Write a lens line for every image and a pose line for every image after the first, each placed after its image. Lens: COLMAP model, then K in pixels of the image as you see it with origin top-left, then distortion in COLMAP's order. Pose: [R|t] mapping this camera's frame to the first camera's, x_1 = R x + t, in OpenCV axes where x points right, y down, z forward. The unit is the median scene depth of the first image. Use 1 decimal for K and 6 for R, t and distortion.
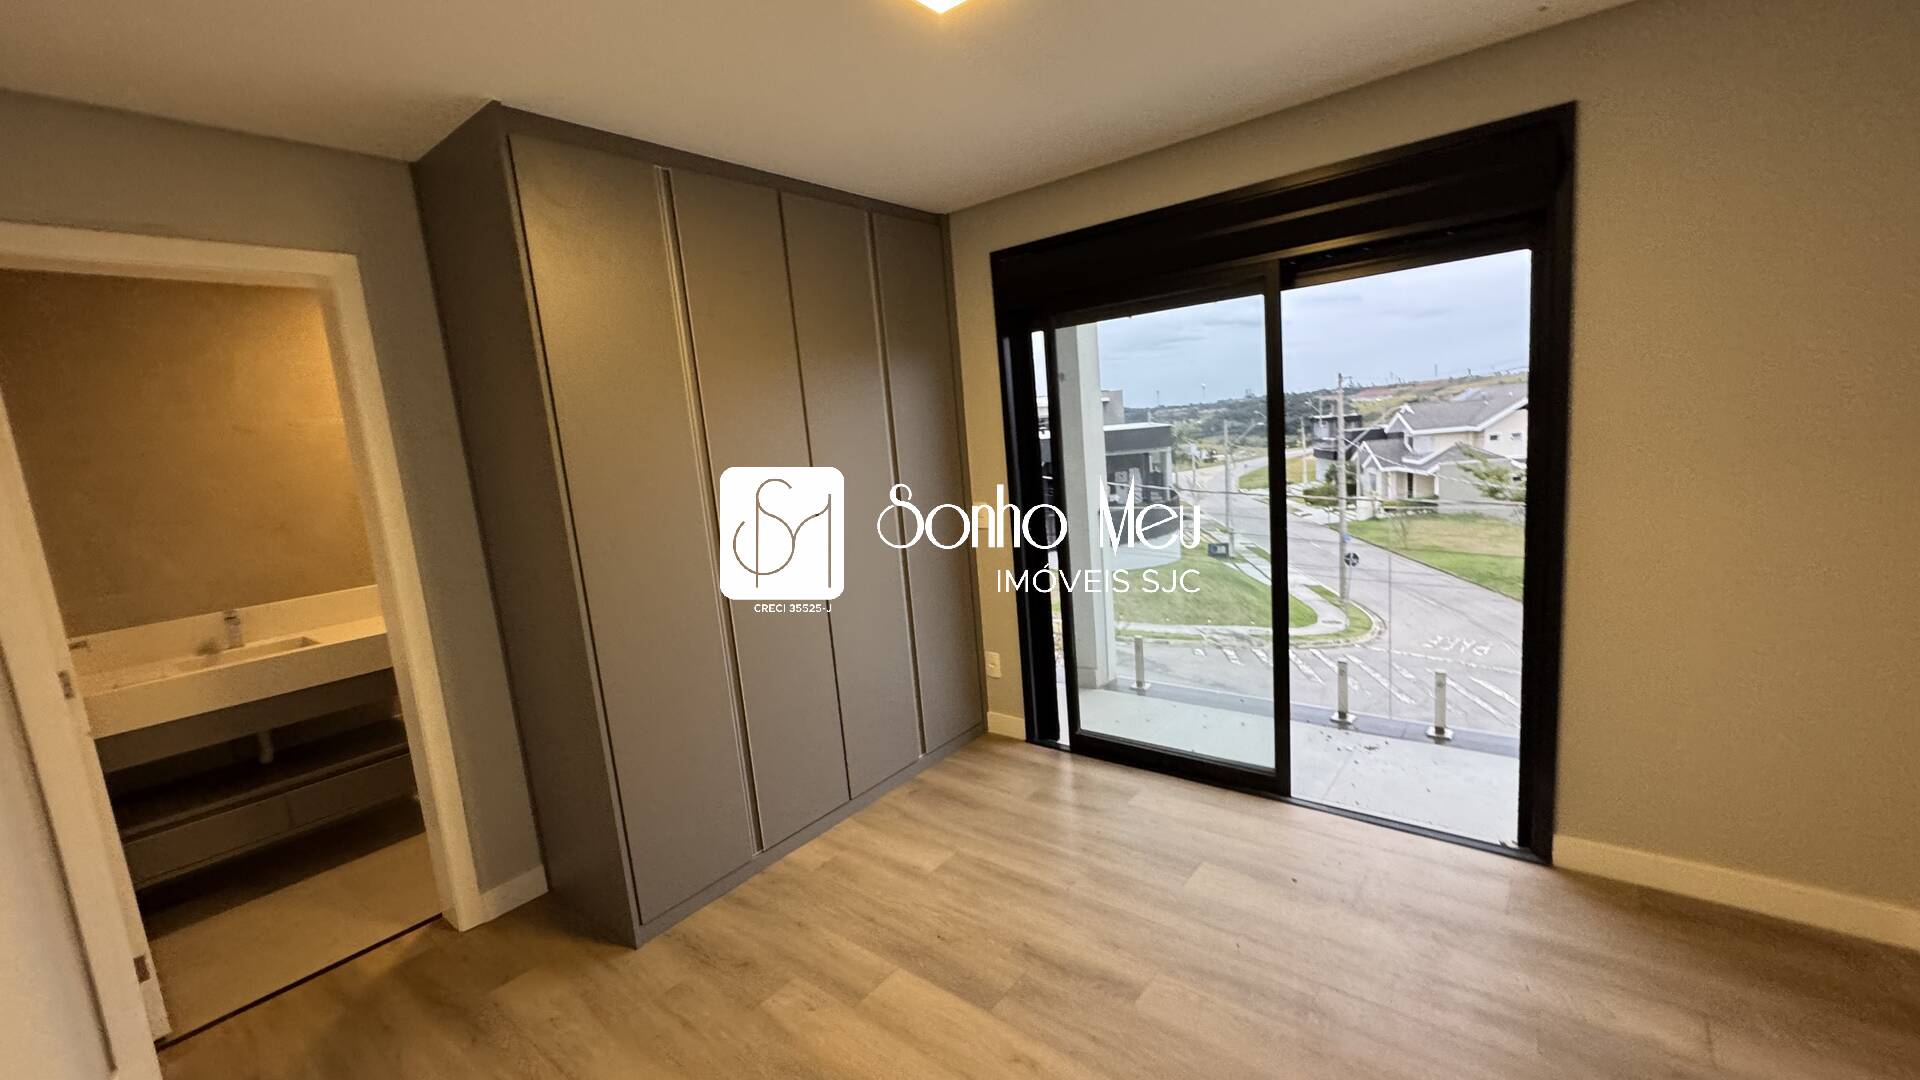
lens RADIAL K [[768.3, 0, 960.6], [0, 768.3, 542.3], [0, 0, 1]] dist [-0.007434, 0.001427]
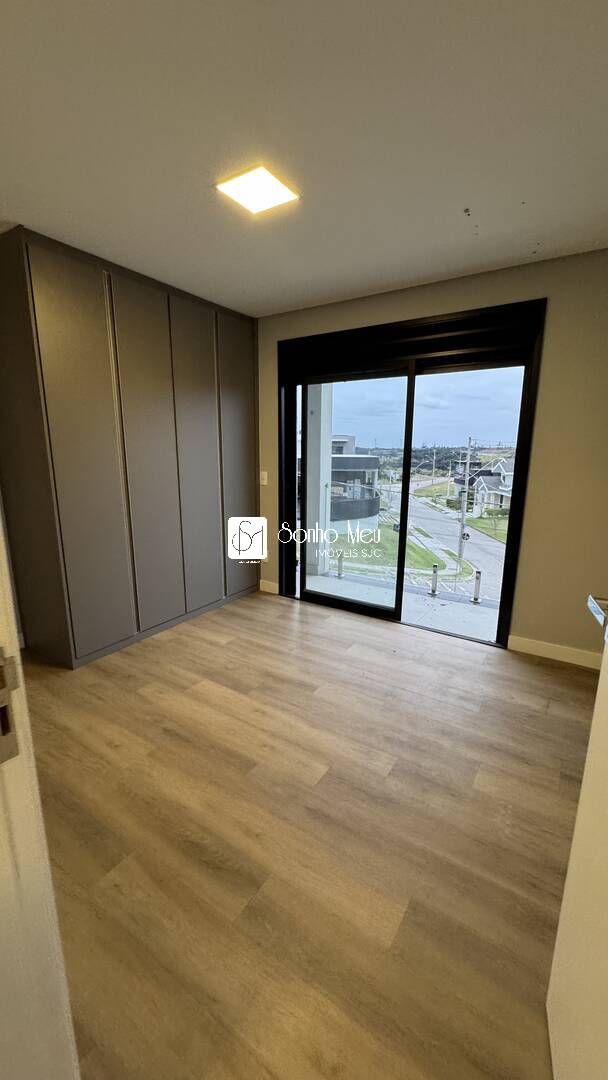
lens RADIAL K [[432.2, 0, 303.4], [0, 432.2, 538.6], [0, 0, 1]] dist [-0.007434, 0.001427]
pose [[0.991917, 0.069860, 0.105928, 0.027383], [-0.075185, 0.996055, 0.047133, 0.076568], [-0.102217, -0.054716, 0.993256, -0.140518]]
